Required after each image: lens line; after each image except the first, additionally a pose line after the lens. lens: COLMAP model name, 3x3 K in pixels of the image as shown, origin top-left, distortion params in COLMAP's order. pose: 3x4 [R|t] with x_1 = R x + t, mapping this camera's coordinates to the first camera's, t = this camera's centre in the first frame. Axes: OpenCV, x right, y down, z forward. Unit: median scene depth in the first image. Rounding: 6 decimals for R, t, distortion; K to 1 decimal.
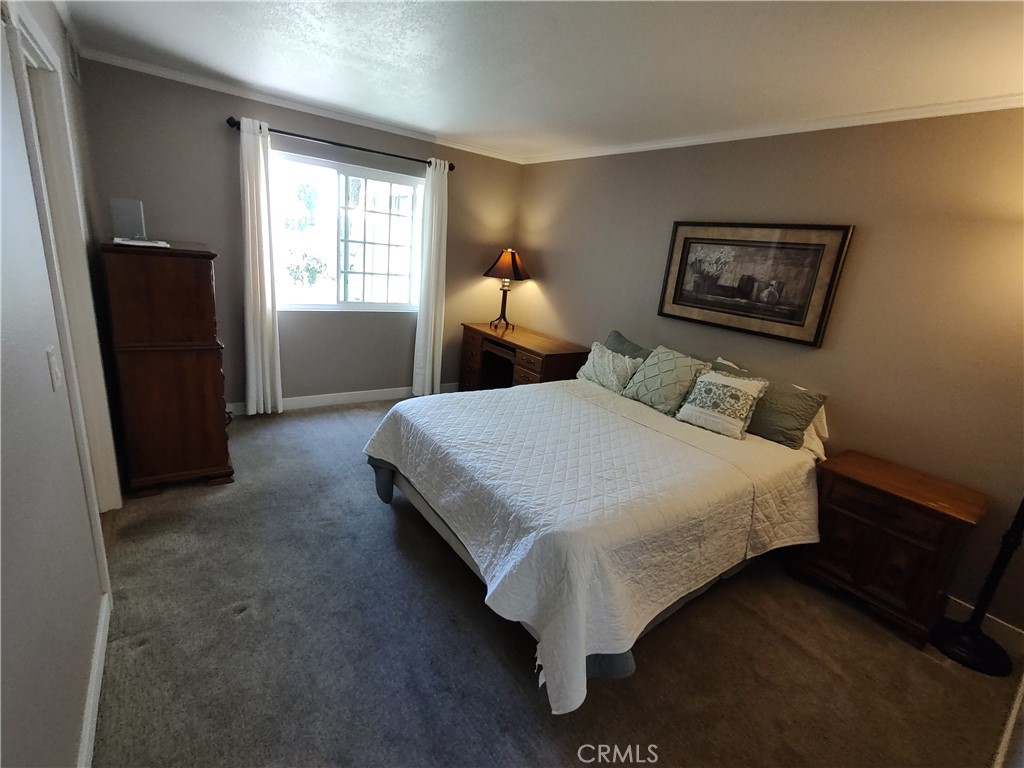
lens RADIAL K [[472.4, 0, 525.8], [0, 472.4, 386.1], [0, 0, 1]] dist [-0.000539, -0.000387]
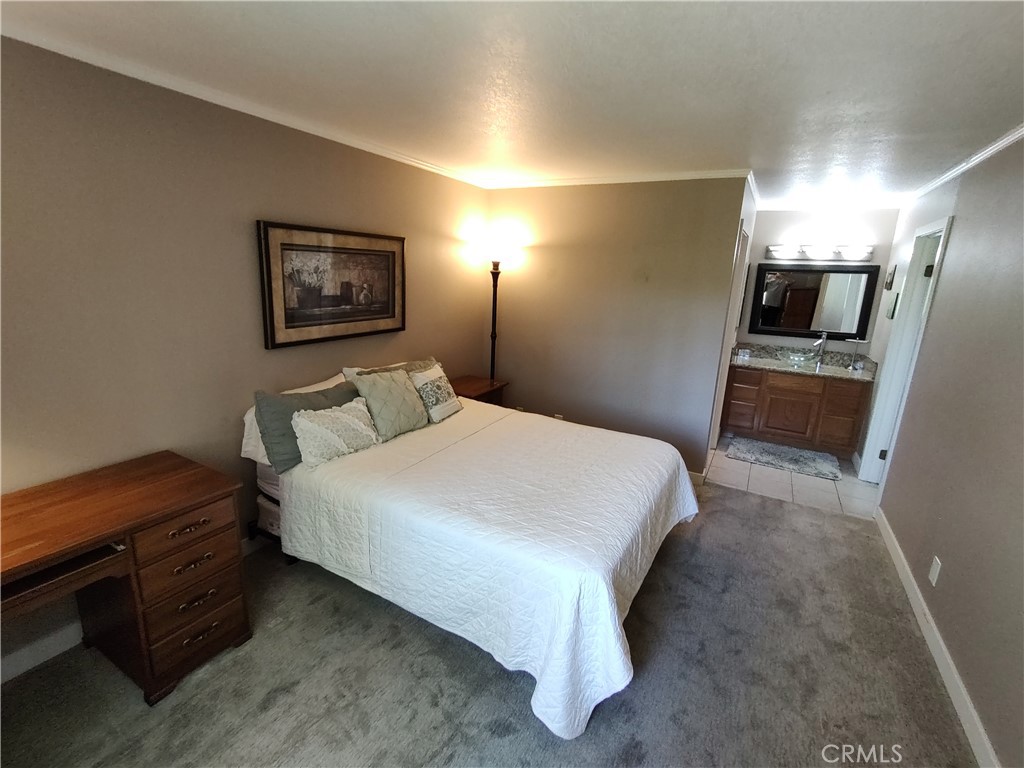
lens RADIAL K [[457.5, 0, 513.2], [0, 457.5, 374.7], [0, 0, 1]] dist [0.000472, -0.001726]
pose [[-0.395262, -0.324563, 0.859318, -0.552157], [0.167980, 0.894181, 0.414997, -0.390038], [-0.903079, 0.308381, -0.298916, 1.001145]]
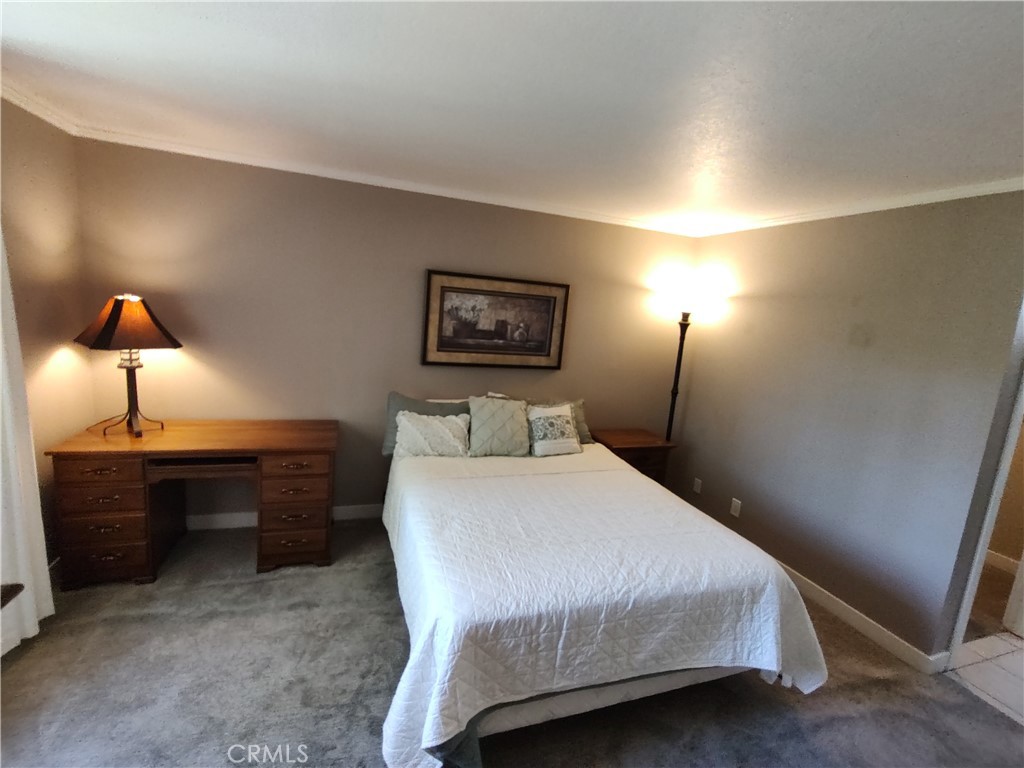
lens RADIAL K [[457.5, 0, 513.2], [0, 457.5, 374.7], [0, 0, 1]] dist [0.000472, -0.001726]
pose [[0.308904, -0.224533, 0.924210, -0.589669], [0.206778, 0.964345, 0.165171, -0.277408], [-0.928343, 0.140084, 0.344318, 0.581699]]
